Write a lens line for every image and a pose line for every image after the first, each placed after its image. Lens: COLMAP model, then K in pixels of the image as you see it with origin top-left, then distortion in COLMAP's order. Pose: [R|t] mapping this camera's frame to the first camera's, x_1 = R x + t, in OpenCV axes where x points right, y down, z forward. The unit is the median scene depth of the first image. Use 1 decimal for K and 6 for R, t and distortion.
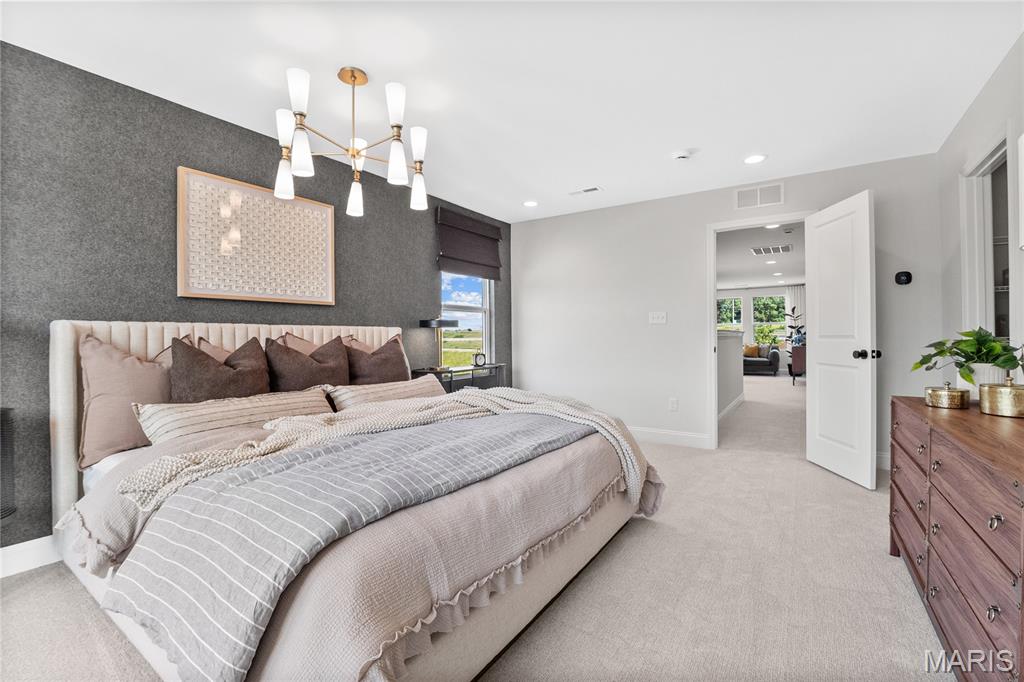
lens RADIAL K [[419.3, 0, 514.9], [0, 419.3, 340.8], [0, 0, 1]] dist [-0.002133, -0.000061]
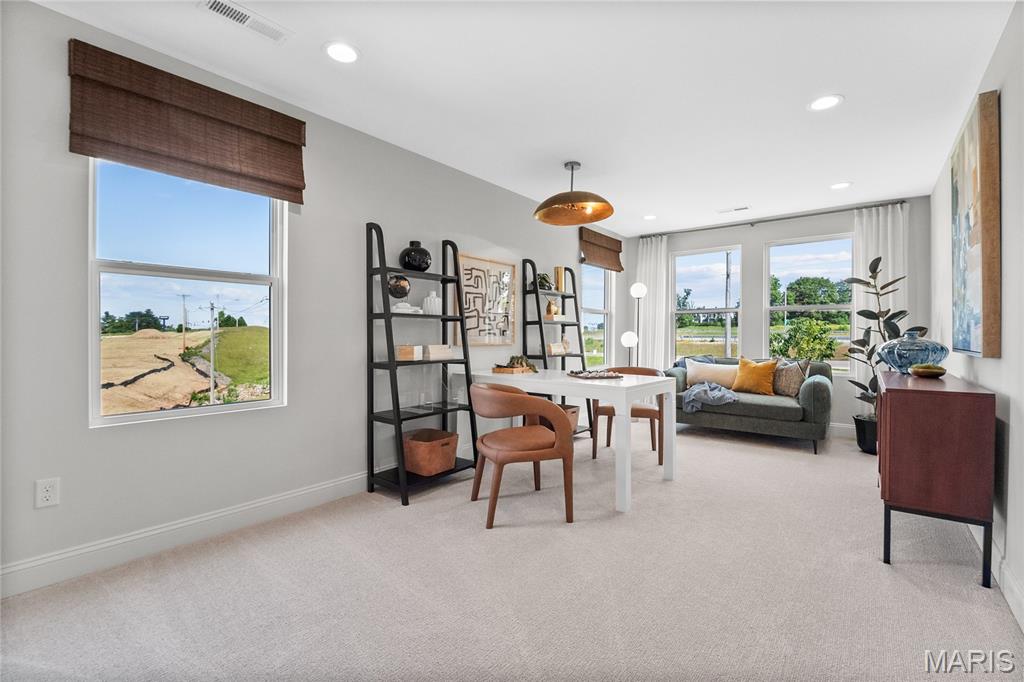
lens RADIAL K [[448.5, 0, 508.0], [0, 448.5, 339.3], [0, 0, 1]] dist [-0.017262, -0.000140]
pose [[0.996603, 0.021140, -0.079593, 0.386174], [-0.020970, 0.999776, 0.002969, -0.006845], [0.079638, -0.001290, 0.996823, 0.600473]]
